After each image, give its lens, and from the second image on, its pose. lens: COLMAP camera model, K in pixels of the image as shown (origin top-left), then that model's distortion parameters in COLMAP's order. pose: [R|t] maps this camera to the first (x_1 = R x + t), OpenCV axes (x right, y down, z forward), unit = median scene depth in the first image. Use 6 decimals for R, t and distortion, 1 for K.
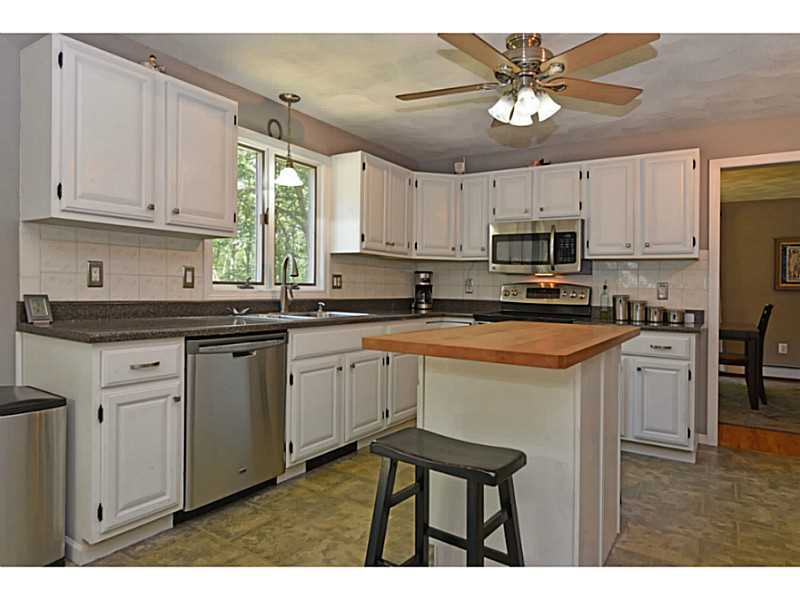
lens RADIAL K [[488.8, 0, 400.0], [0, 488.8, 280.0], [0, 0, 1]] dist [-0.005293, -0.002736]
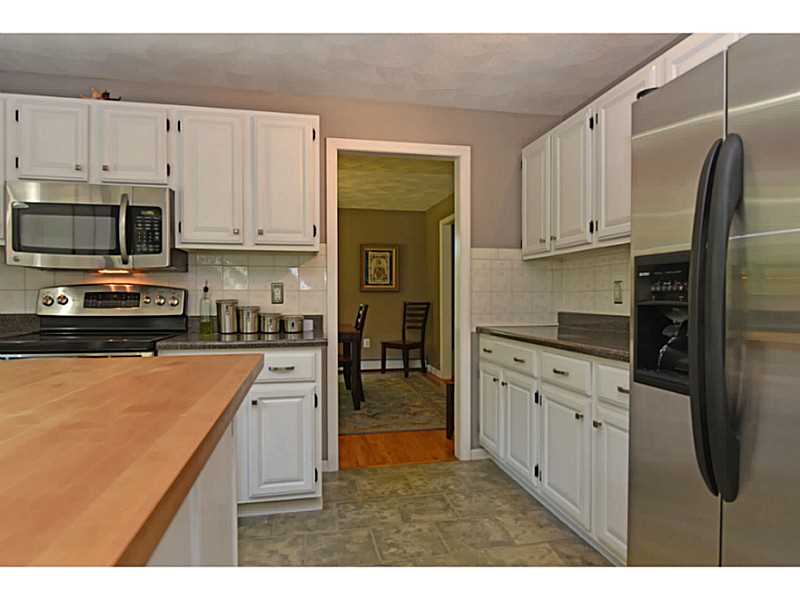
lens RADIAL K [[479.2, 0, 400.8], [0, 479.2, 296.9], [0, 0, 1]] dist [-0.013874, -0.000205]
pose [[0.711052, -0.022969, 0.702764, 0.129649], [0.004885, 0.999604, 0.027728, 0.007856], [-0.703123, -0.016283, 0.710882, 0.299275]]
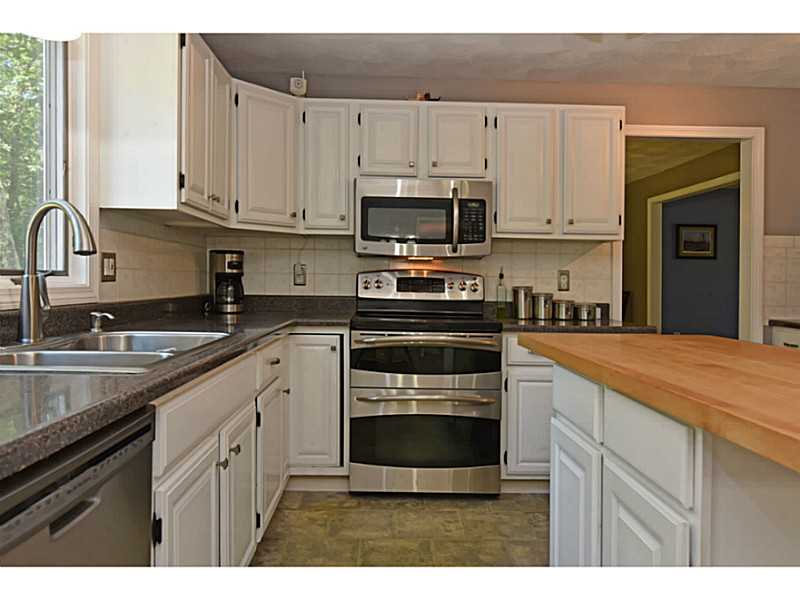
lens RADIAL K [[574.8, 0, 399.9], [0, 574.8, 277.7], [0, 0, 1]] dist [0.001363, -0.001234]
pose [[0.825178, -0.006050, 0.564840, -0.221424], [-0.006273, 0.999783, 0.019874, 0.000626], [-0.564838, -0.019943, 0.824961, 0.366856]]
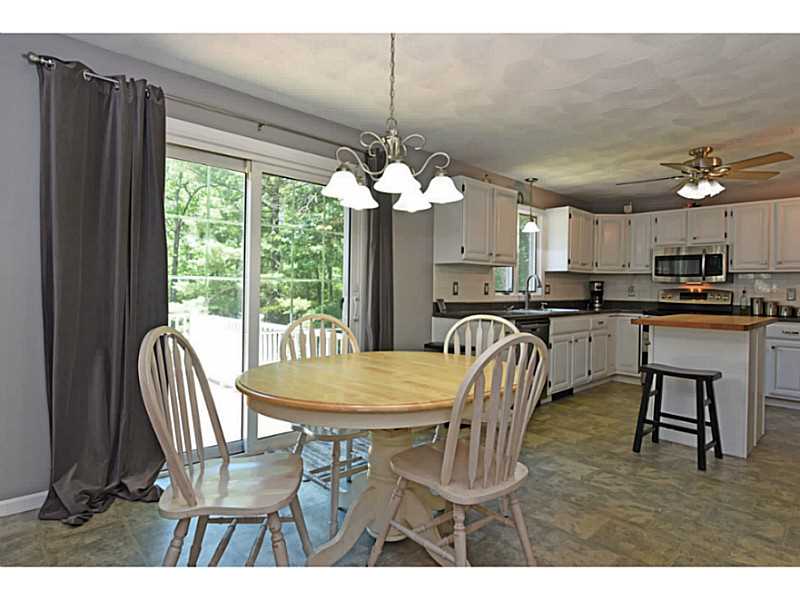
lens RADIAL K [[445.2, 0, 403.0], [0, 445.2, 293.8], [0, 0, 1]] dist [-0.006170, -0.000137]
pose [[0.976314, -0.006492, -0.216263, -0.279669], [0.011462, 0.999698, 0.021734, -0.019528], [0.216056, -0.023698, 0.976093, -0.490886]]
